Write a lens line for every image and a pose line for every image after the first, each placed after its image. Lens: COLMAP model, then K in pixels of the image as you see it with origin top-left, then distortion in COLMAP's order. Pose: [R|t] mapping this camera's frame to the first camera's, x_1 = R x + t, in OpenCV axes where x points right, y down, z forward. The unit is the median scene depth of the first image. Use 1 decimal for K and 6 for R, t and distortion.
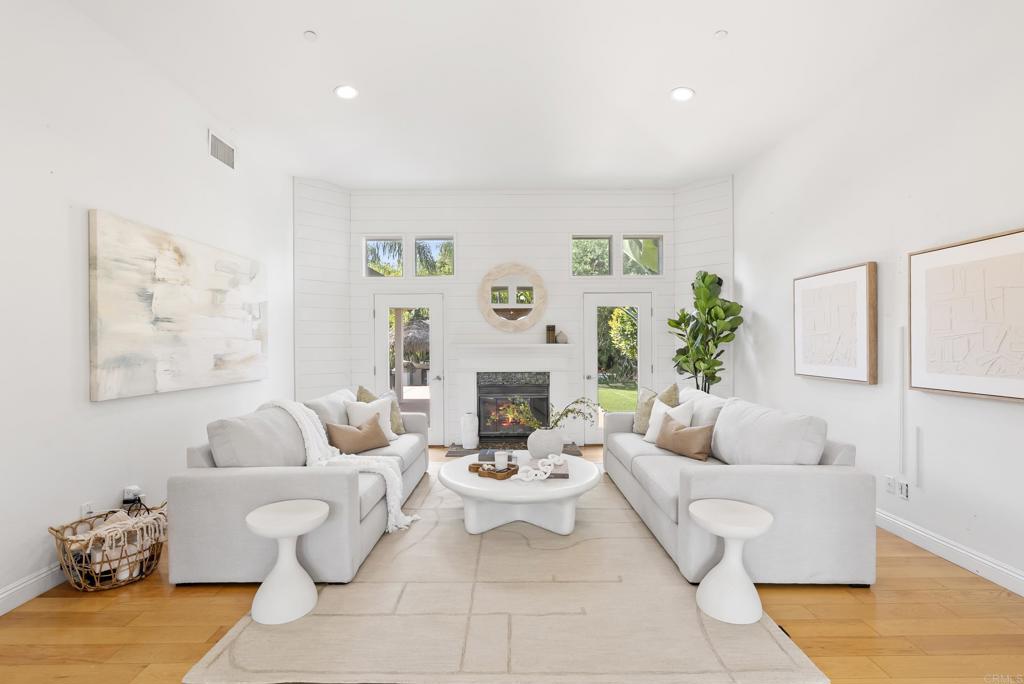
lens RADIAL K [[465.1, 0, 515.5], [0, 465.1, 346.8], [0, 0, 1]] dist [-0.015298, 0.000812]
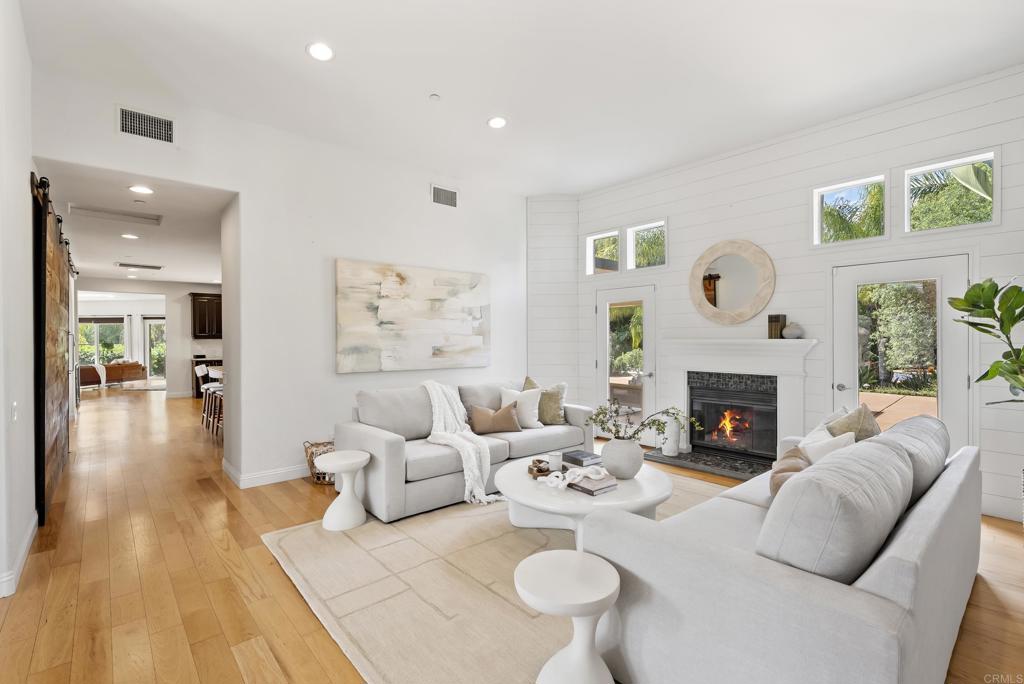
lens RADIAL K [[465.1, 0, 511.2], [0, 465.1, 341.6], [0, 0, 1]] dist [-0.015298, 0.000812]
pose [[0.654967, 0.008797, -0.755606, 0.575832], [-0.004727, 0.999960, 0.007544, -0.009397], [0.755642, -0.001369, 0.654983, 0.275532]]
